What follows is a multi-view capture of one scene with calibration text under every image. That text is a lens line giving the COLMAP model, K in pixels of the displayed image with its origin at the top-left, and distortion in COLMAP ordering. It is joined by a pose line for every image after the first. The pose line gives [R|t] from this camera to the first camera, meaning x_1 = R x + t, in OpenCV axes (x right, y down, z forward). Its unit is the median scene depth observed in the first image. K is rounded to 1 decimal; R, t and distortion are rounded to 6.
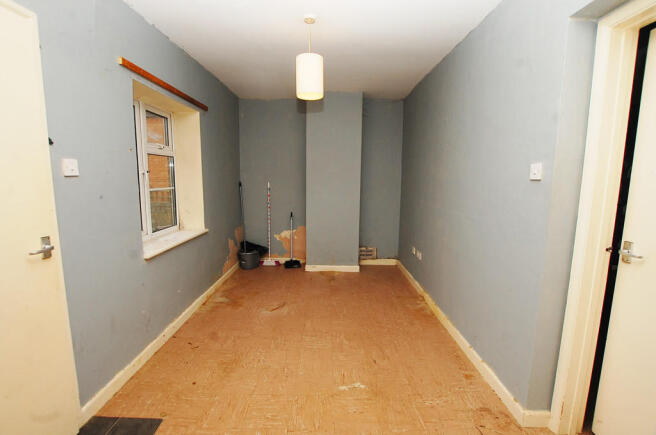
lens RADIAL K [[290.3, 0, 326.2], [0, 290.3, 216.7], [0, 0, 1]] dist [-0.017405, 0.000127]
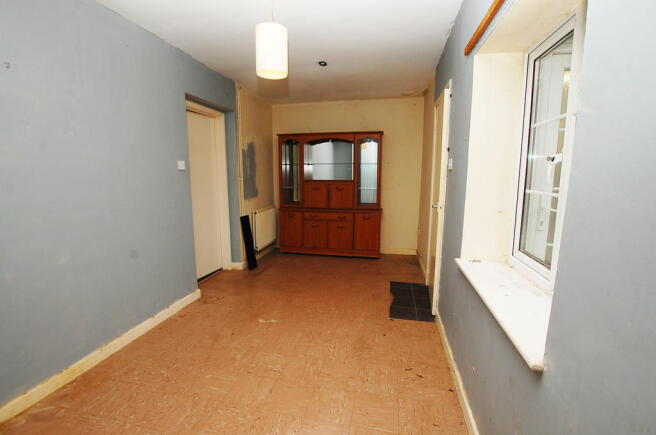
lens RADIAL K [[290.3, 0, 326.2], [0, 290.3, 216.7], [0, 0, 1]] dist [-0.017405, 0.000127]
pose [[-0.976650, -0.041069, 0.210876, -0.392145], [0.020354, 0.959455, 0.281125, -0.235435], [-0.213872, 0.278853, -0.936216, 1.795103]]
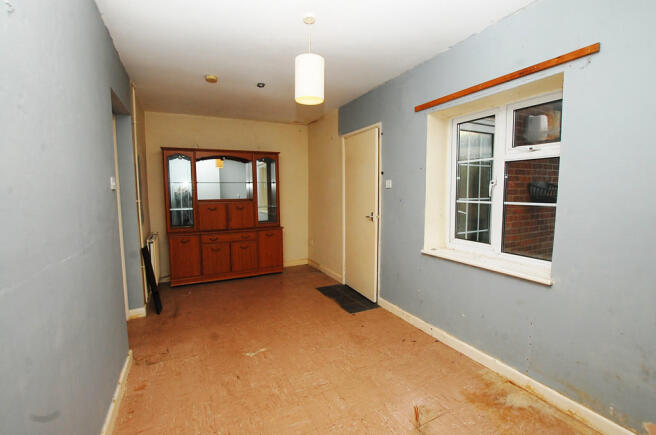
lens RADIAL K [[290.3, 0, 326.2], [0, 290.3, 216.7], [0, 0, 1]] dist [-0.017405, 0.000127]
pose [[-0.895829, 0.035873, -0.442948, 0.303630], [-0.062082, 0.976861, 0.204668, -0.231742], [0.440040, 0.210847, -0.872874, 1.810199]]
